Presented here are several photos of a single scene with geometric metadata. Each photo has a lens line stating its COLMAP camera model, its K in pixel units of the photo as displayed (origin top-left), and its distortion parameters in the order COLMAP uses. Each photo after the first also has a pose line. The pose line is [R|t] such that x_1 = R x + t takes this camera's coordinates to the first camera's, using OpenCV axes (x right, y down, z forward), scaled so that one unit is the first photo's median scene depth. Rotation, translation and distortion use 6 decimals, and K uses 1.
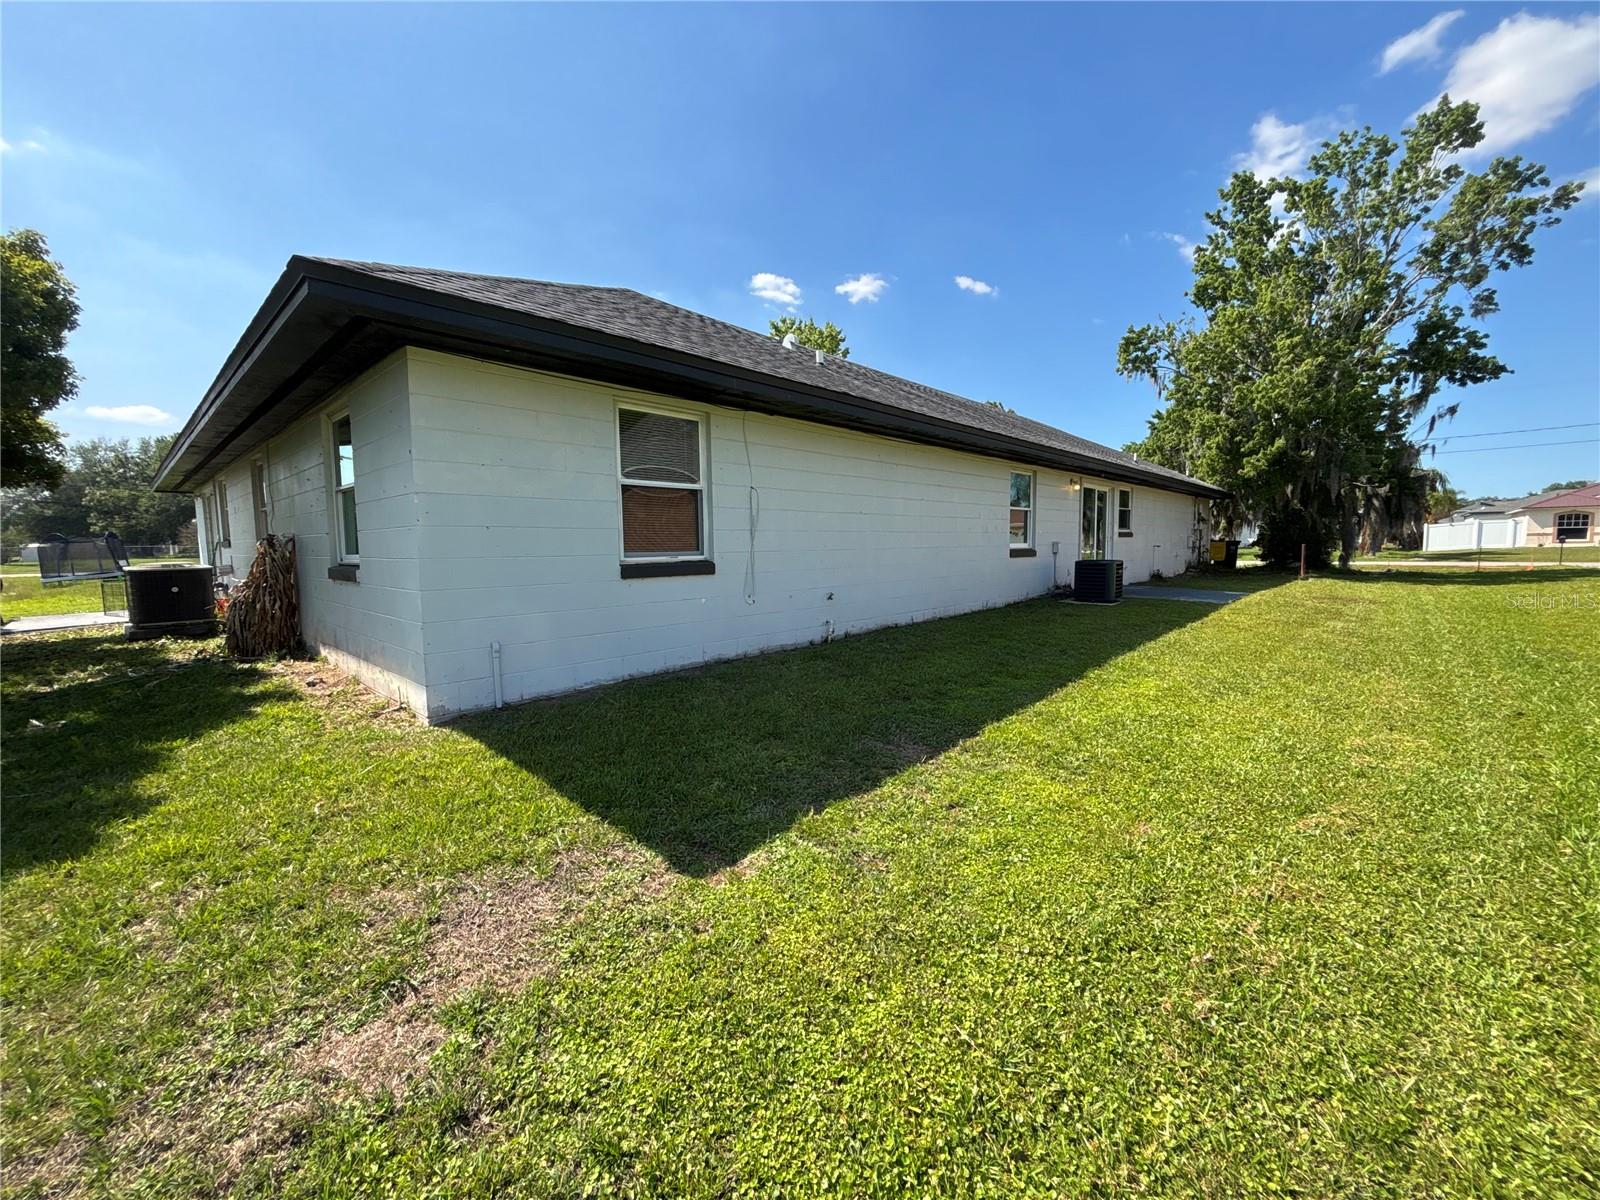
lens RADIAL K [[638.4, 0, 800.1], [0, 638.4, 596.5], [0, 0, 1]] dist [-0.013585, 0.005550]
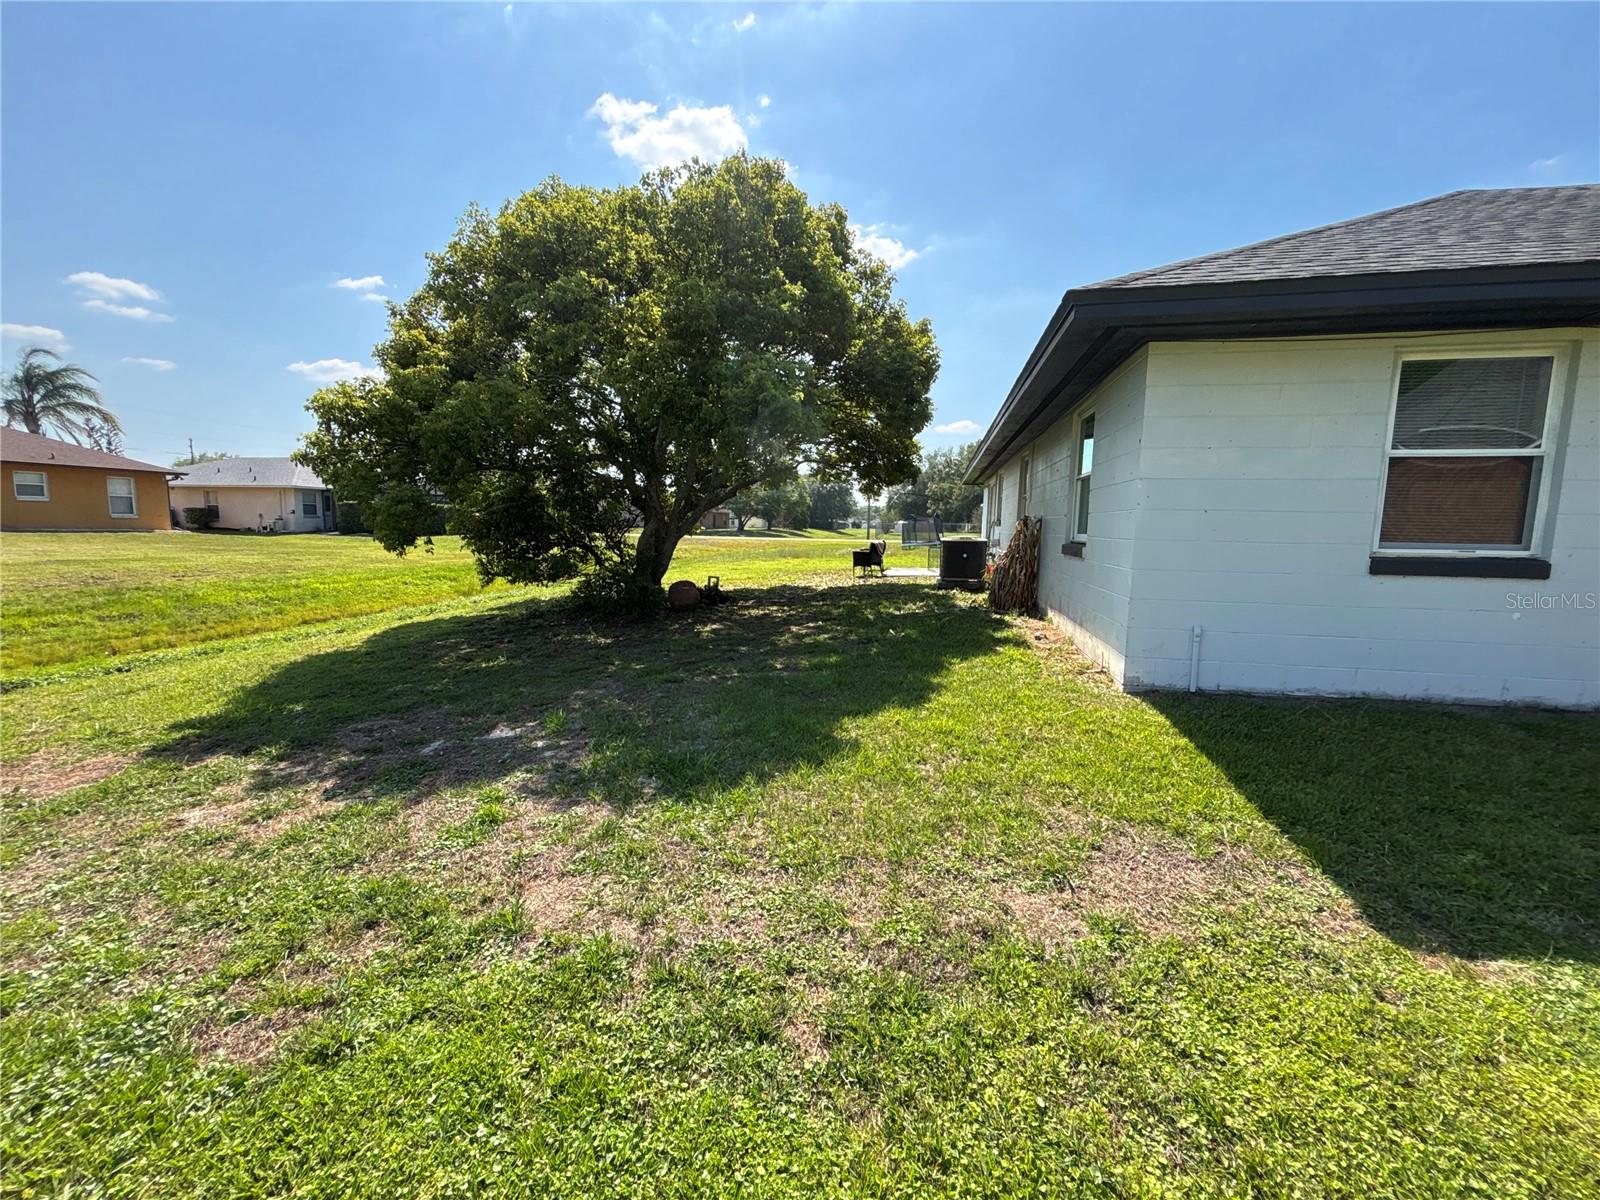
lens RADIAL K [[642.6, 0, 801.2], [0, 642.6, 600.0], [0, 0, 1]] dist [-0.000892, 0.000960]
pose [[0.514057, 0.121356, -0.849128, 0.069493], [-0.097371, 0.991798, 0.082798, 0.010804], [0.852211, 0.040118, 0.521657, -0.072676]]
